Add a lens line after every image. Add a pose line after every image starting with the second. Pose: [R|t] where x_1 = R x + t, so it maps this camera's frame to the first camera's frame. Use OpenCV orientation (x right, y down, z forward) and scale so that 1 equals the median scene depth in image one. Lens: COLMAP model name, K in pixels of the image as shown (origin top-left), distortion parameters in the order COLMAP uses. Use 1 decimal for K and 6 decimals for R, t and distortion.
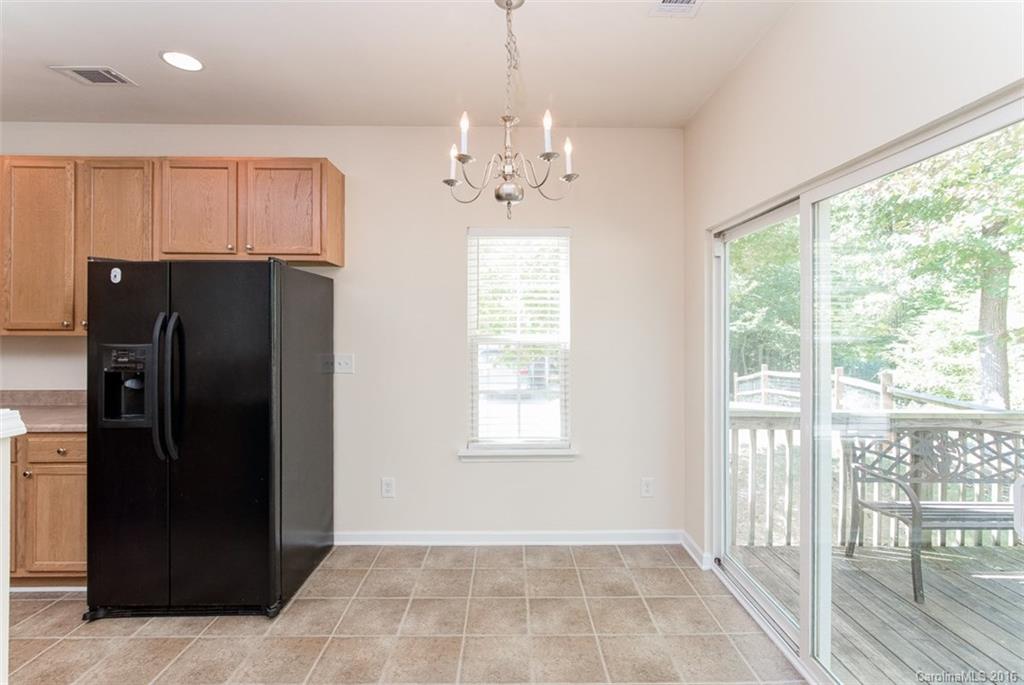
lens RADIAL K [[471.4, 0, 506.3], [0, 471.4, 322.4], [0, 0, 1]] dist [-0.013355, 0.001054]
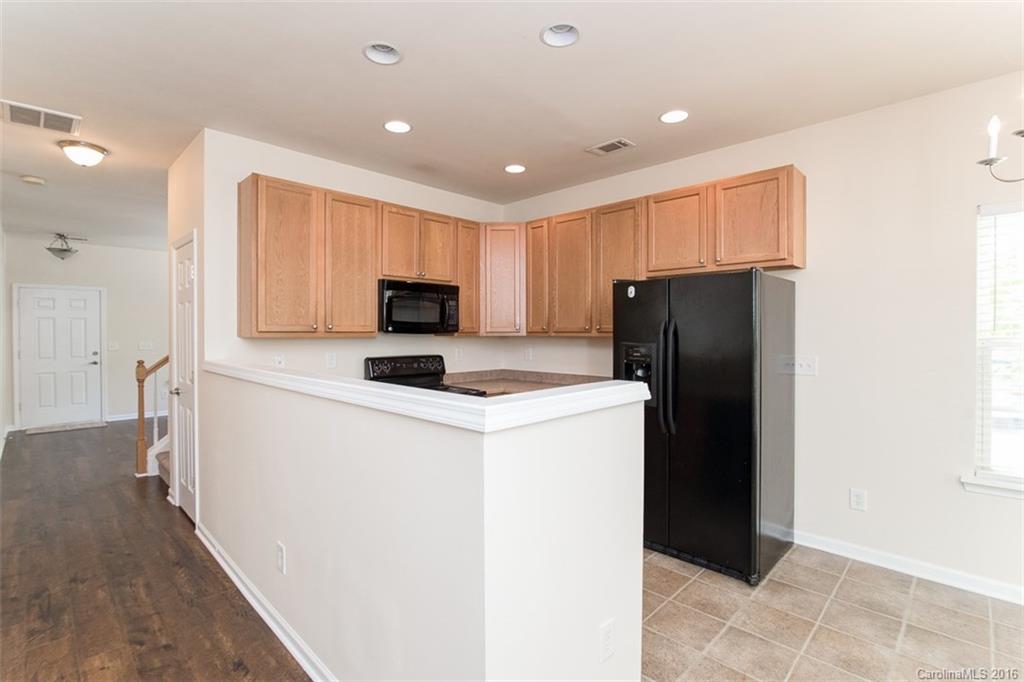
lens RADIAL K [[471.4, 0, 509.8], [0, 471.4, 334.0], [0, 0, 1]] dist [-0.013355, 0.001054]
pose [[0.705222, -0.000163, -0.708987, -0.094838], [0.013910, 0.999811, 0.013607, -0.001656], [0.708850, -0.019458, 0.705091, -0.171751]]
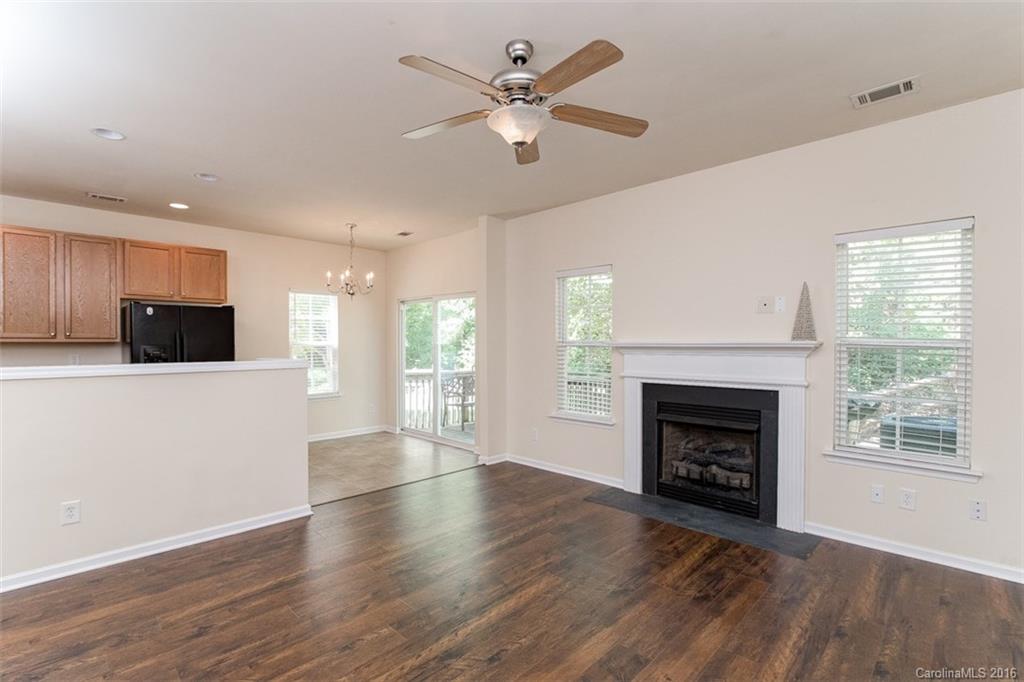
lens RADIAL K [[471.4, 0, 513.1], [0, 471.4, 342.4], [0, 0, 1]] dist [-0.013355, 0.001054]
pose [[0.700943, -0.005609, 0.713196, -0.950426], [-0.003536, 0.999929, 0.011338, 0.003259], [-0.713209, -0.010469, 0.700873, -1.224744]]
